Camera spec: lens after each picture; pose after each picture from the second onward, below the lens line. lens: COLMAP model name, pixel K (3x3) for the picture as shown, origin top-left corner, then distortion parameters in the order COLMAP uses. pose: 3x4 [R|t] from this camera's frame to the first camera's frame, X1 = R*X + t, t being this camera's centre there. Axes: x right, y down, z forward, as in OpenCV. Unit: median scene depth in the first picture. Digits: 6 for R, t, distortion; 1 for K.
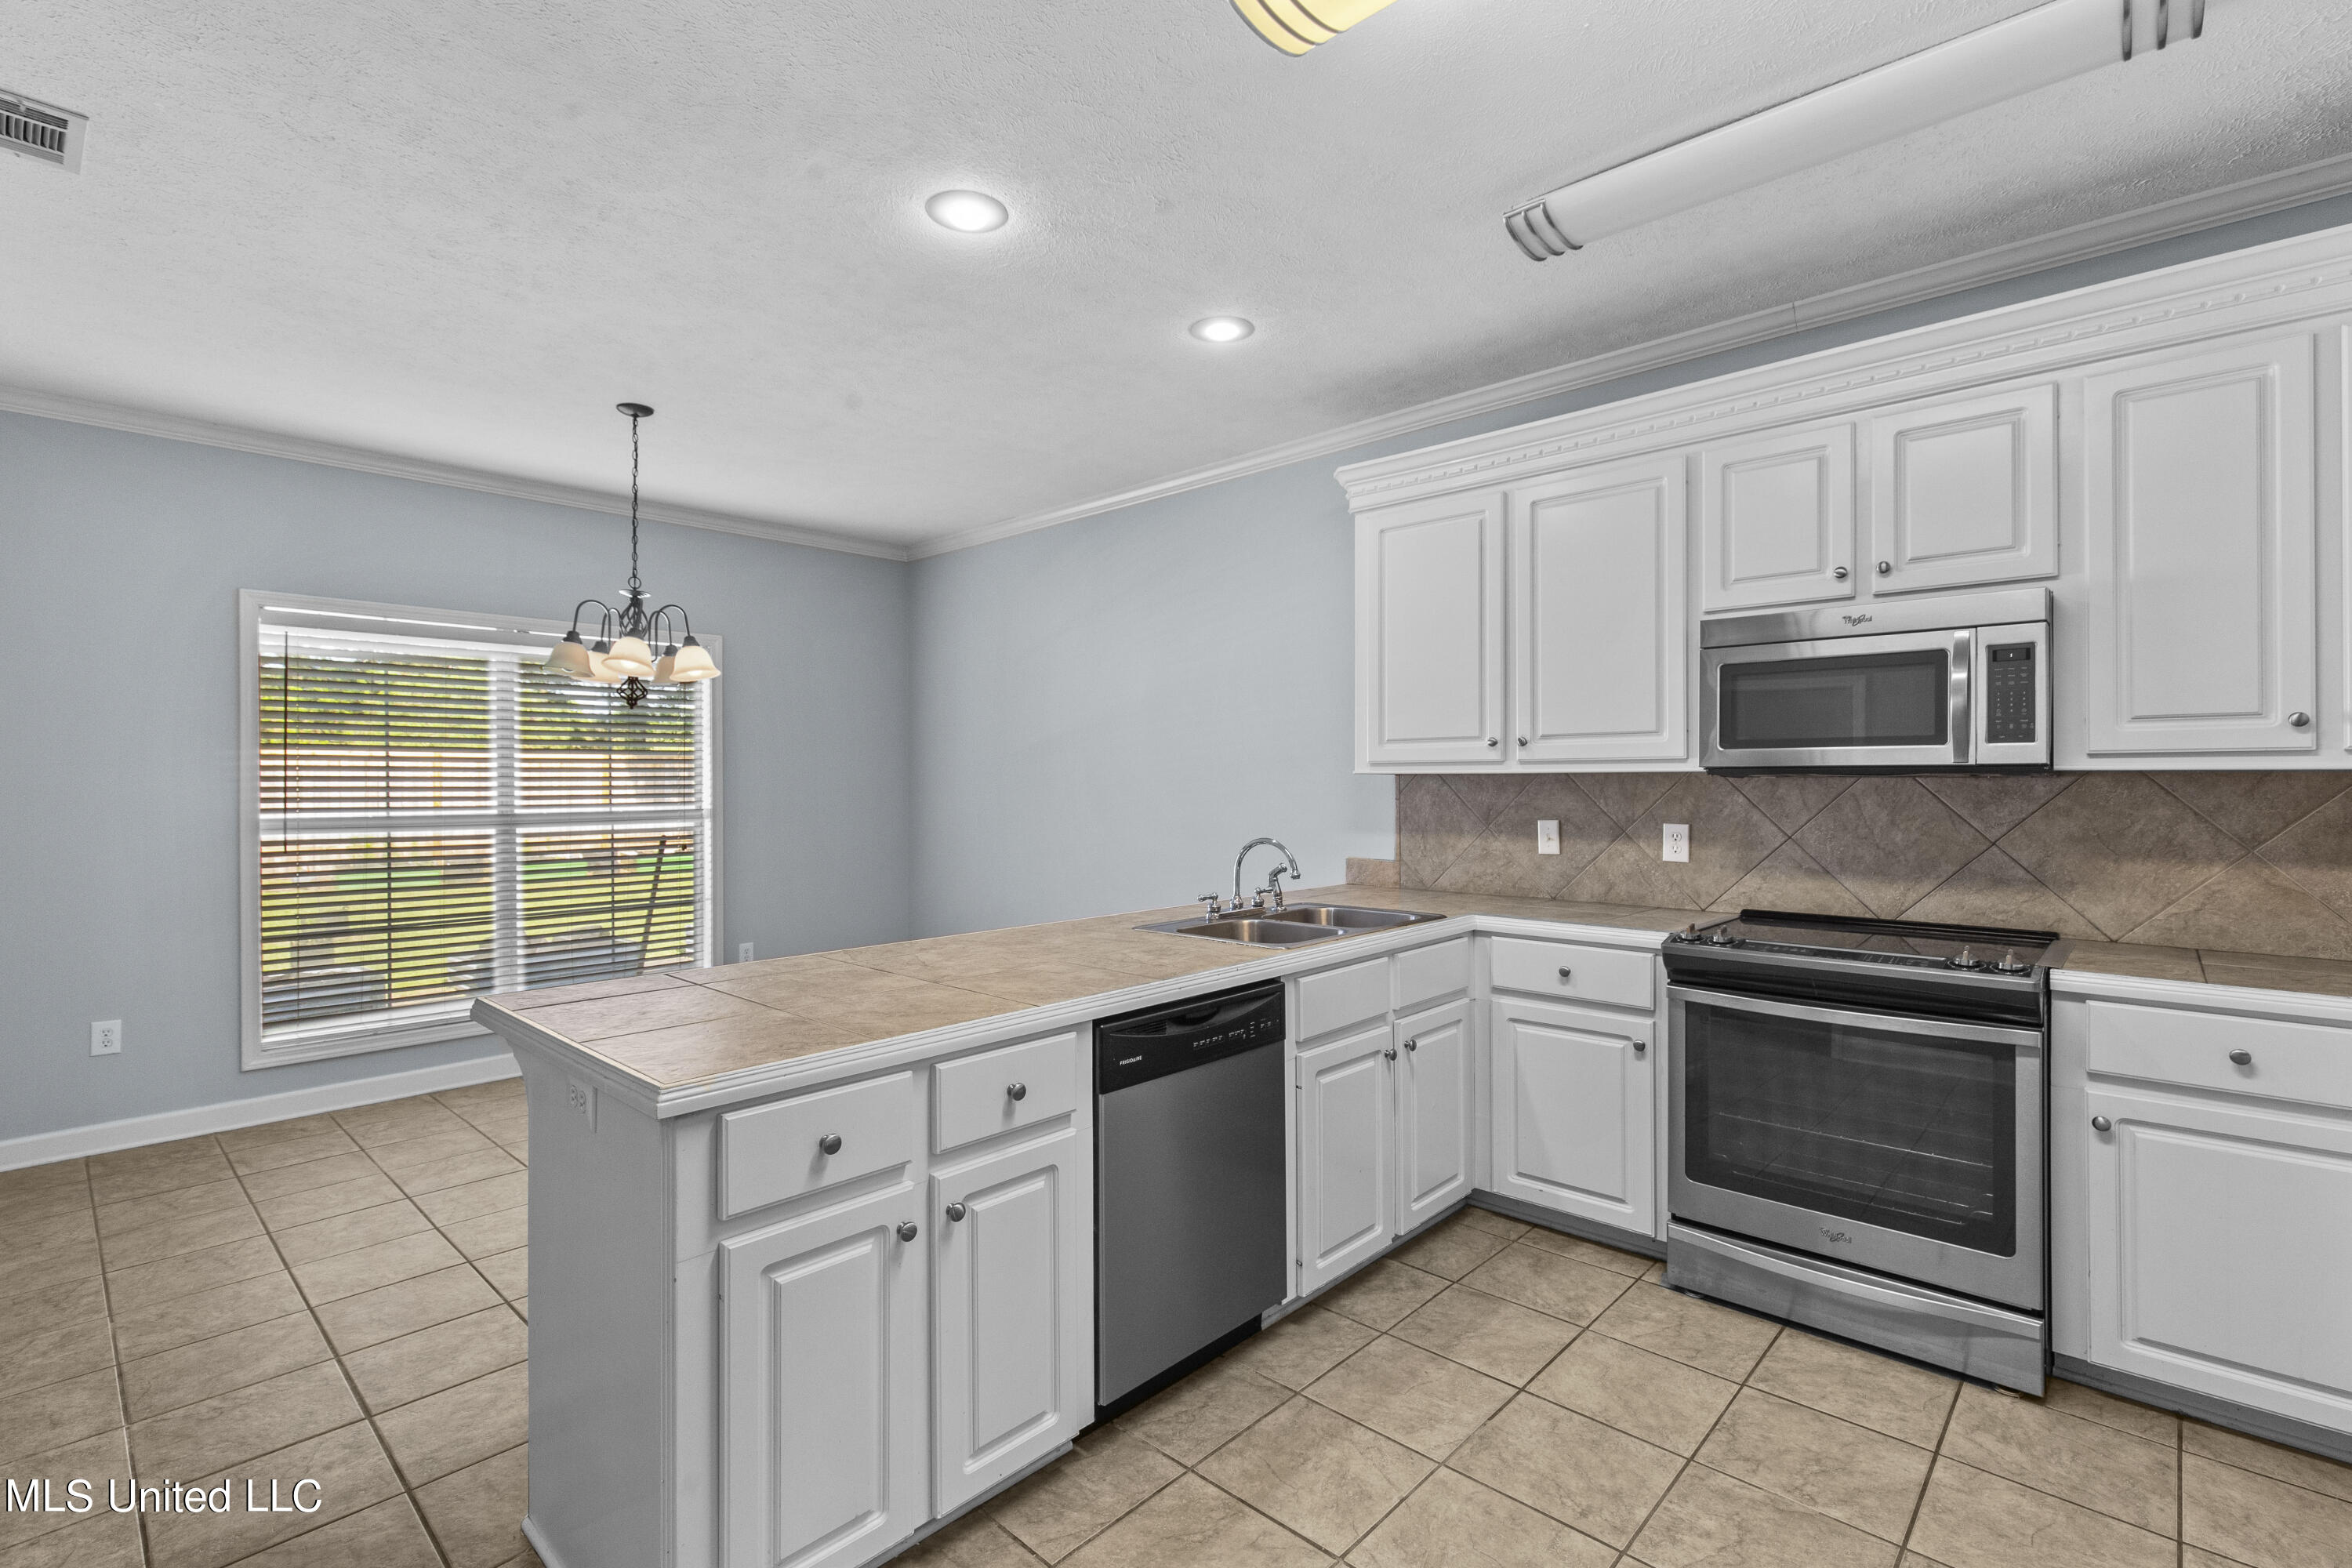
lens RADIAL K [[1070.9, 0, 1183.6], [0, 1070.9, 773.7], [0, 0, 1]] dist [0.009046, -0.002299]
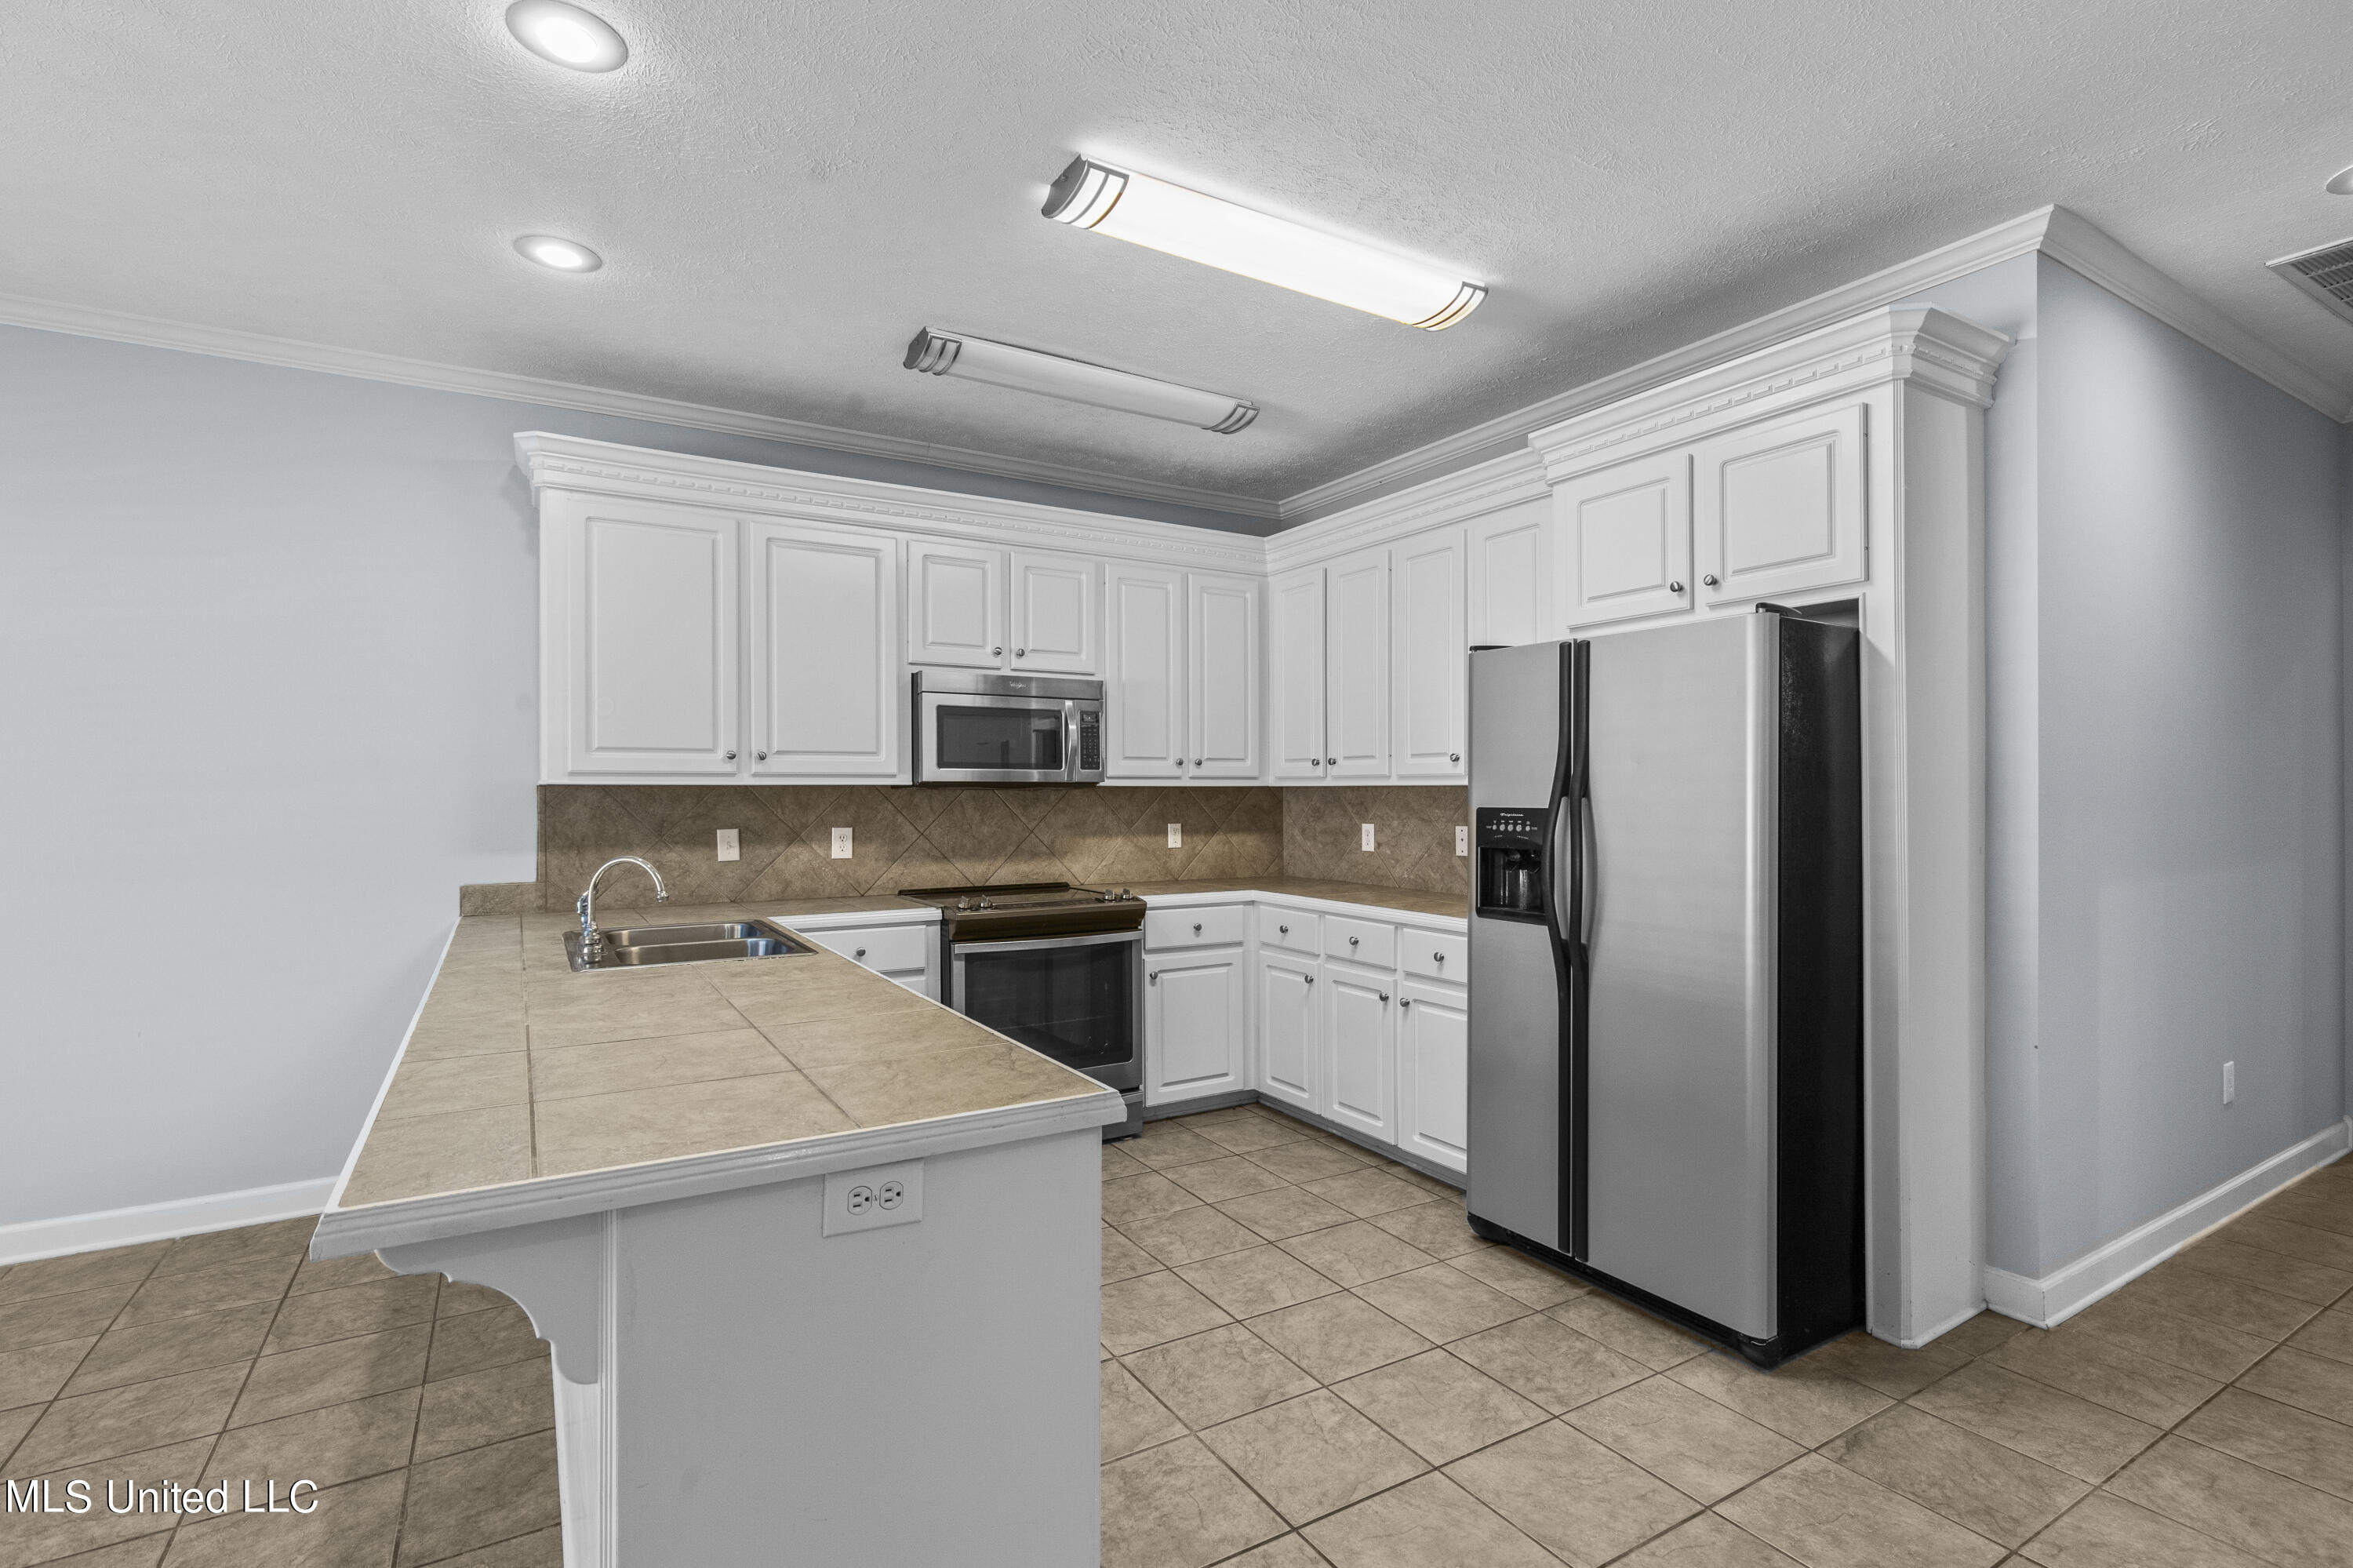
lens RADIAL K [[1091.5, 0, 1161.0], [0, 1091.5, 785.8], [0, 0, 1]] dist [-0.001545, -0.000037]
pose [[0.285805, 0.009696, 0.958239, -0.605525], [-0.002374, 0.999953, -0.009411, 0.009516], [-0.958285, 0.000415, 0.285815, 0.284483]]
